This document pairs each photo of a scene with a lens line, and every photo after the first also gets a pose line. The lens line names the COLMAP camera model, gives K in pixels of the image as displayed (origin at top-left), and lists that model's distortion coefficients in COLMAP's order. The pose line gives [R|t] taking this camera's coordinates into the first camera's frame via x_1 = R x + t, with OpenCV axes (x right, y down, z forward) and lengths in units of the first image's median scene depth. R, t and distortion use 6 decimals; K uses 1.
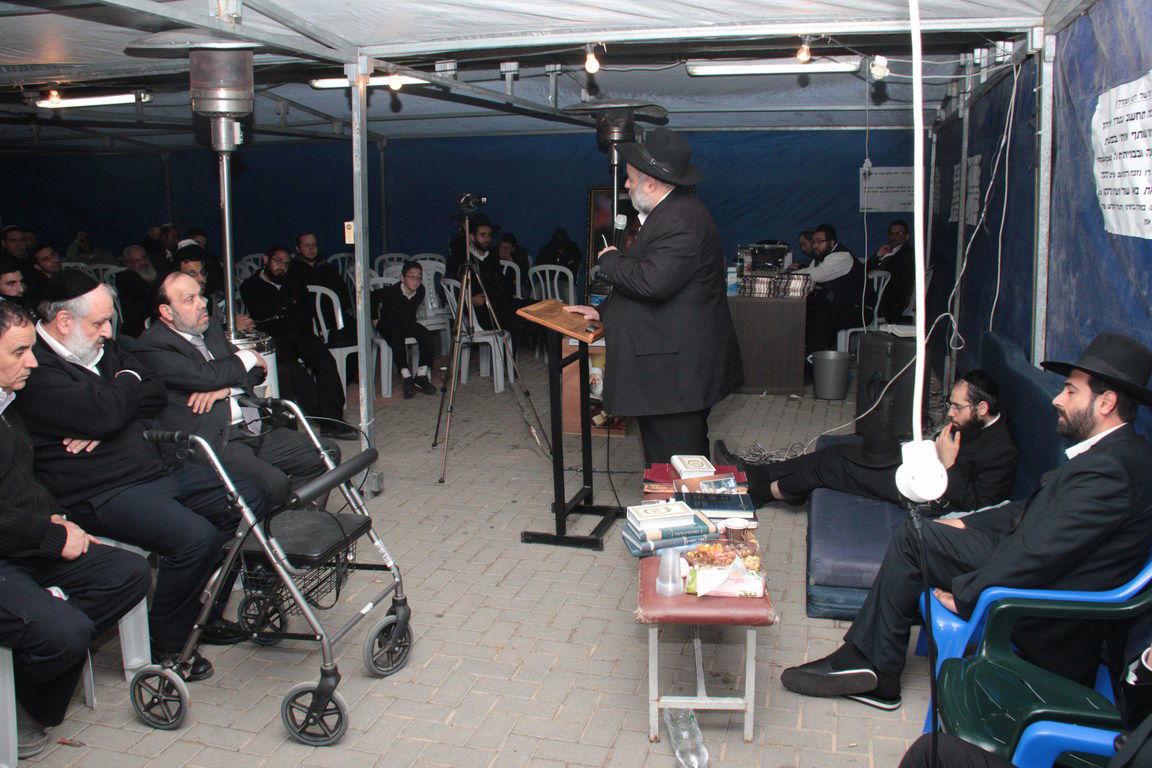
lens RADIAL K [[989.6, 0, 602.2], [0, 989.6, 386.1], [0, 0, 1]] dist [-0.183923, 0.158115]
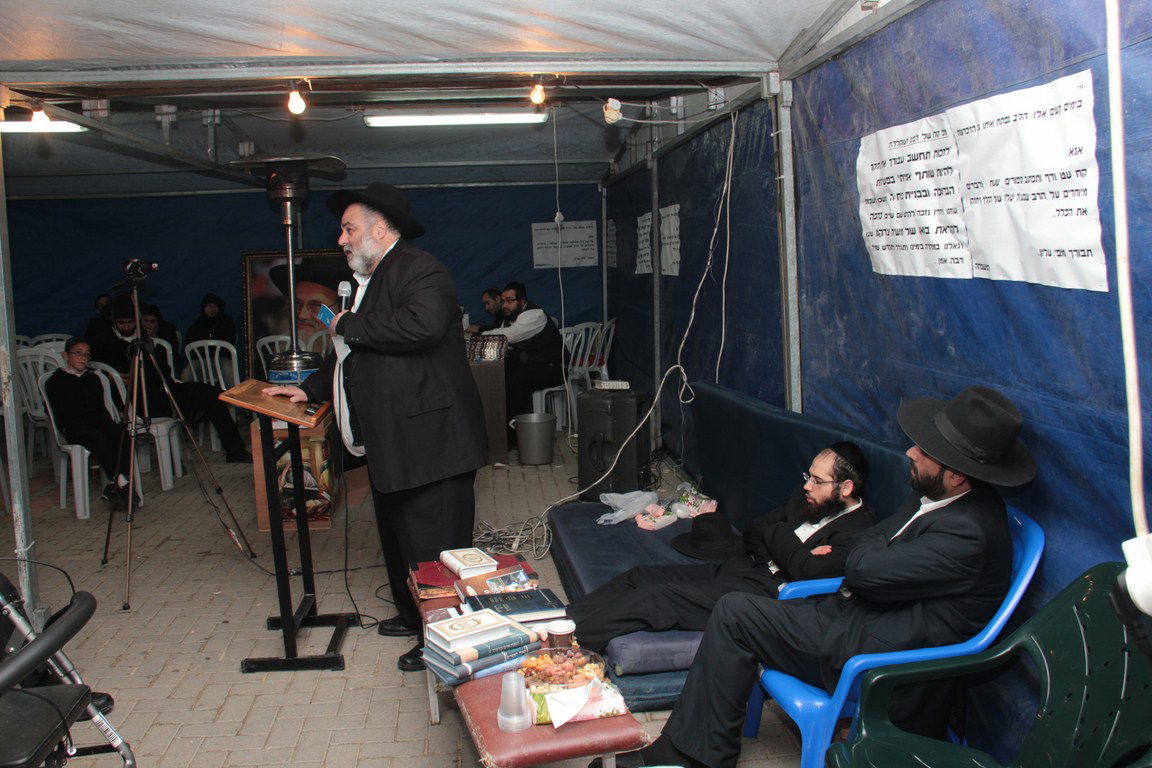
lens RADIAL K [[989.6, 0, 602.2], [0, 989.6, 386.1], [0, 0, 1]] dist [-0.183923, 0.158115]
pose [[0.926005, -0.065357, 0.371811, -0.105059], [0.089110, 0.994910, -0.047047, -0.019849], [-0.366844, 0.076698, 0.927116, 0.146775]]
